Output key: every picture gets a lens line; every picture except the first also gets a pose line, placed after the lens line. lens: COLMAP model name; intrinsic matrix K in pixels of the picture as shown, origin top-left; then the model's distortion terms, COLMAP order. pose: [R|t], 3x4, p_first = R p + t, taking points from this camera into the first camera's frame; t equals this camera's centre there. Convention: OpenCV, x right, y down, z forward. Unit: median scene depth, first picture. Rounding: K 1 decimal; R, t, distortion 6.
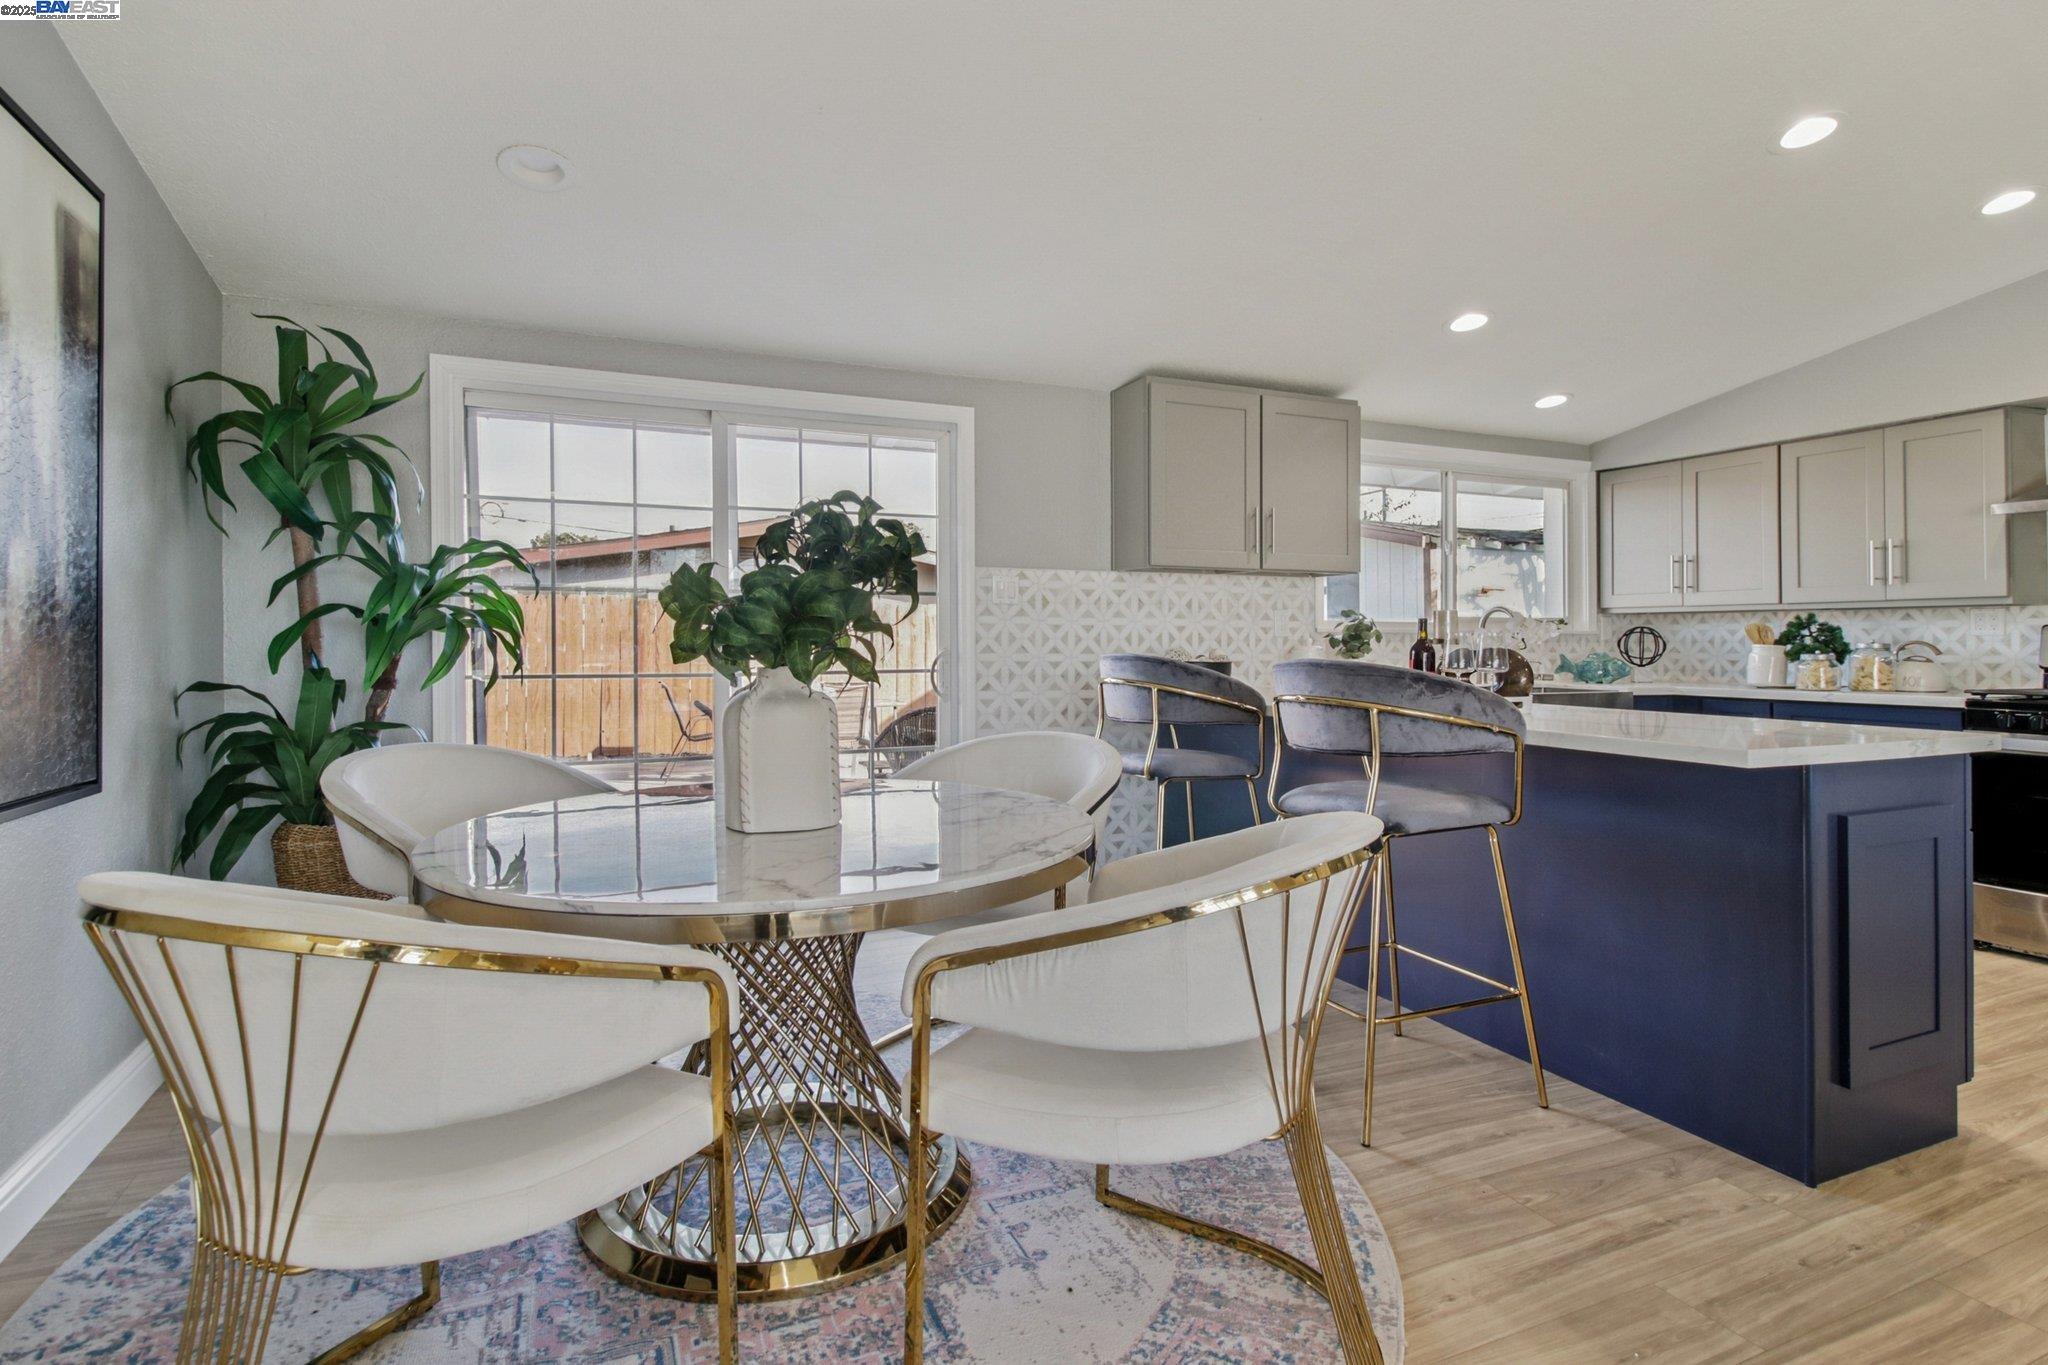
lens RADIAL K [[1045.9, 0, 1035.5], [0, 1045.9, 621.9], [0, 0, 1]] dist [0.009520, -0.007611]
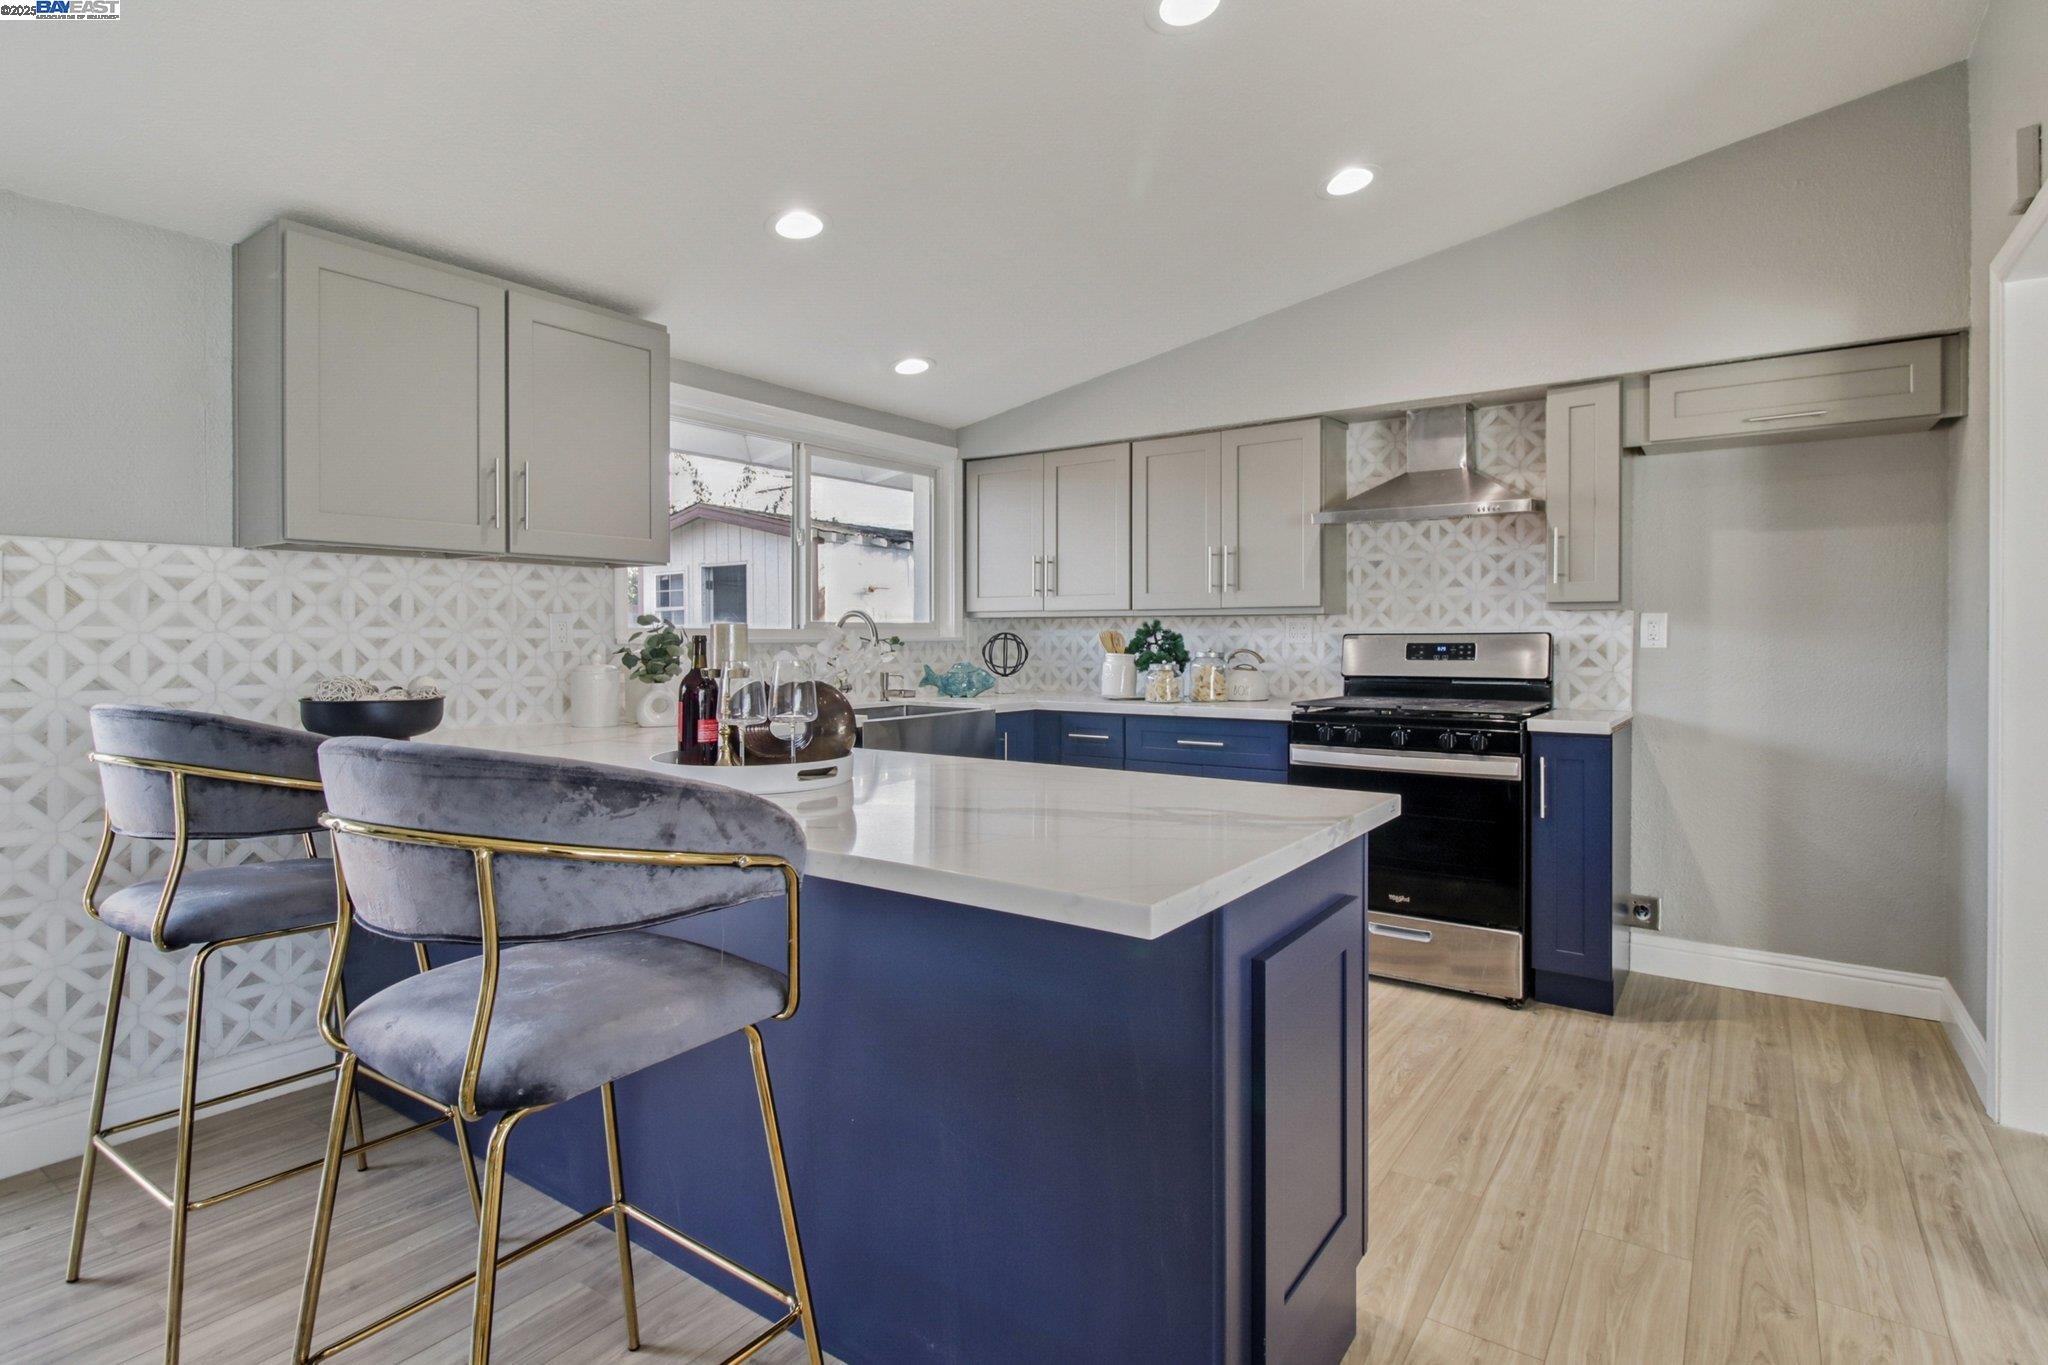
lens RADIAL K [[1045.9, 0, 1014.1], [0, 1045.9, 627.5], [0, 0, 1]] dist [0.009520, -0.007611]
pose [[0.864470, -0.000502, 0.502684, 0.152337], [-0.004909, 0.999943, 0.009442, -0.010754], [-0.502661, -0.010630, 0.864418, 0.250648]]
